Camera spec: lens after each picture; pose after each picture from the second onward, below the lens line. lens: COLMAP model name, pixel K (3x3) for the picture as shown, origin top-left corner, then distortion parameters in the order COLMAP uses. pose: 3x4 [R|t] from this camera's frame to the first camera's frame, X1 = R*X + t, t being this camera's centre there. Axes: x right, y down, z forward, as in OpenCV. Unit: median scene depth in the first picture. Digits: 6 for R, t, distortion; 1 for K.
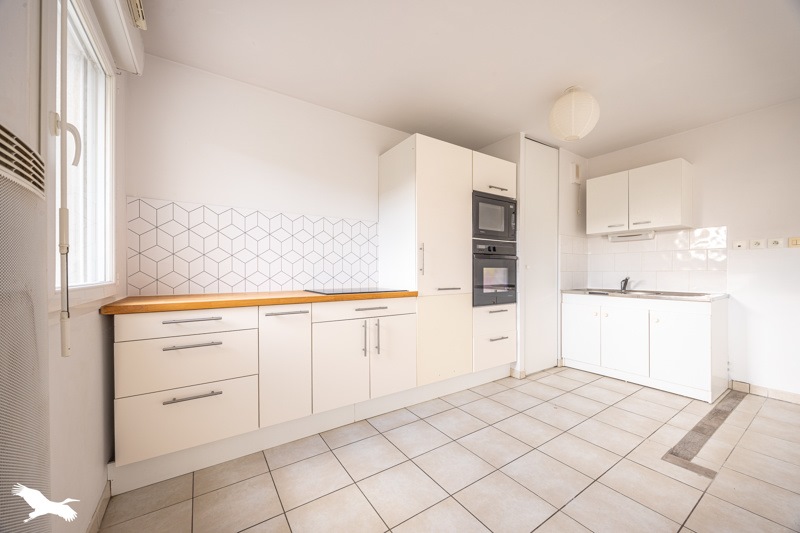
lens RADIAL K [[310.9, 0, 404.9], [0, 310.9, 275.1], [0, 0, 1]] dist [-0.004991, -0.000254]
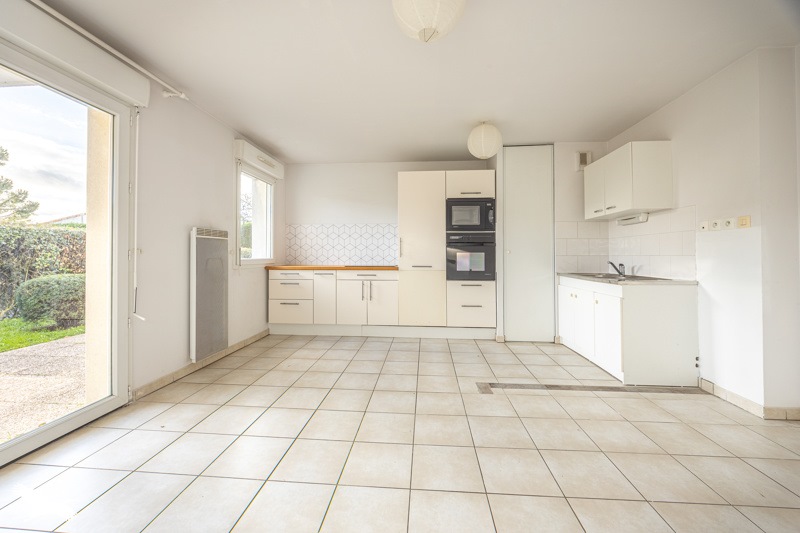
lens RADIAL K [[310.9, 0, 395.7], [0, 310.9, 260.7], [0, 0, 1]] dist [-0.004991, -0.000254]
pose [[0.772365, 0.012775, -0.635050, 1.036513], [-0.013192, 0.999905, 0.004070, 0.011582], [0.635042, 0.005234, 0.772460, -0.271672]]
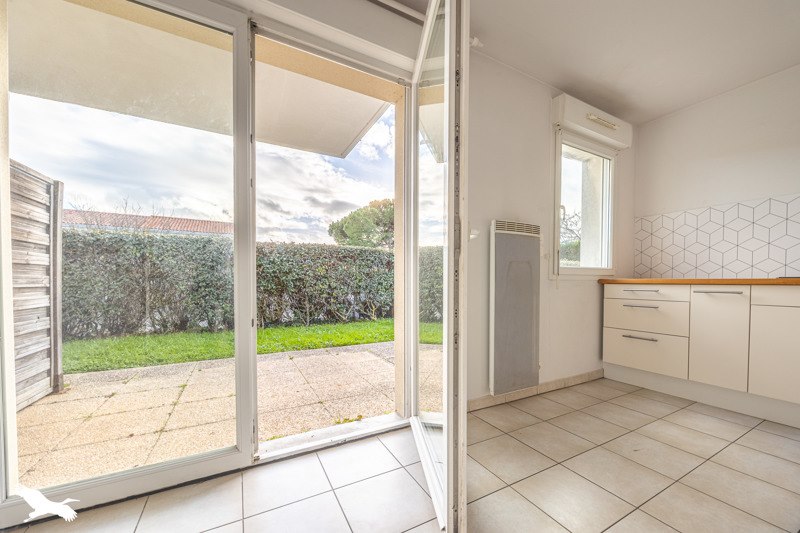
lens RADIAL K [[310.9, 0, 399.7], [0, 310.9, 285.3], [0, 0, 1]] dist [-0.004991, -0.000254]
pose [[-0.106606, 0.018116, -0.994136, 0.674548], [-0.016034, 0.999673, 0.019936, 0.069043], [0.994172, 0.018065, -0.106280, -0.047090]]
